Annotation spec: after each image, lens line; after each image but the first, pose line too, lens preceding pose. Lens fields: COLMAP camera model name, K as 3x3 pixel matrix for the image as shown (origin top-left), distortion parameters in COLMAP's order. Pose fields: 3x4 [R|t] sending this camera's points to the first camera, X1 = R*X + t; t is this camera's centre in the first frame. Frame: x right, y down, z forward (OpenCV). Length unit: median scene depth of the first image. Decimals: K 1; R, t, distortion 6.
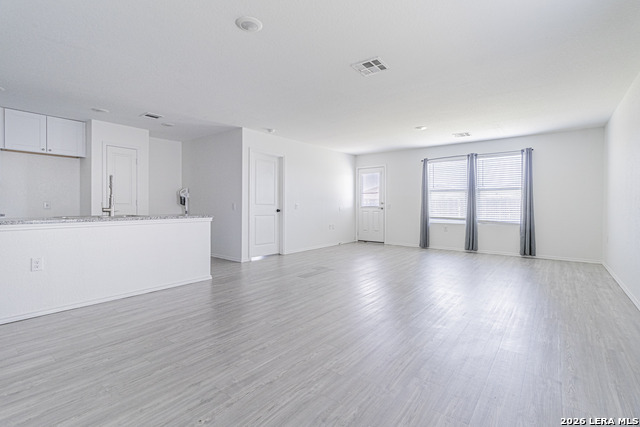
lens RADIAL K [[295.9, 0, 320.6], [0, 295.9, 206.6], [0, 0, 1]] dist [0.010151, -0.000391]
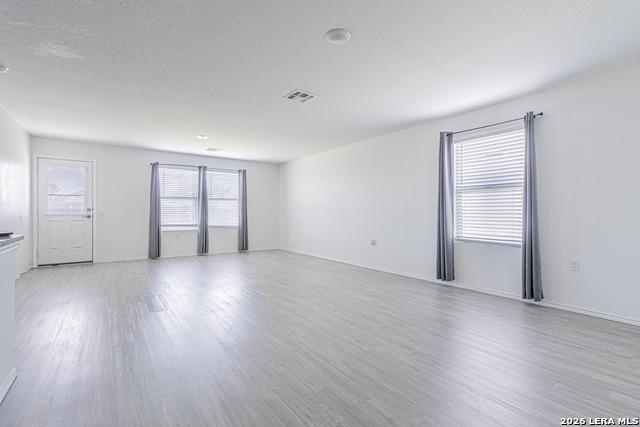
lens RADIAL K [[291.7, 0, 323.3], [0, 291.7, 213.3], [0, 0, 1]] dist [0.011563, 0.000053]
pose [[0.272850, -0.000604, 0.962056, -0.489364], [0.001557, 0.999999, 0.000186, -0.001758], [-0.962055, 0.001448, 0.272850, 0.312644]]
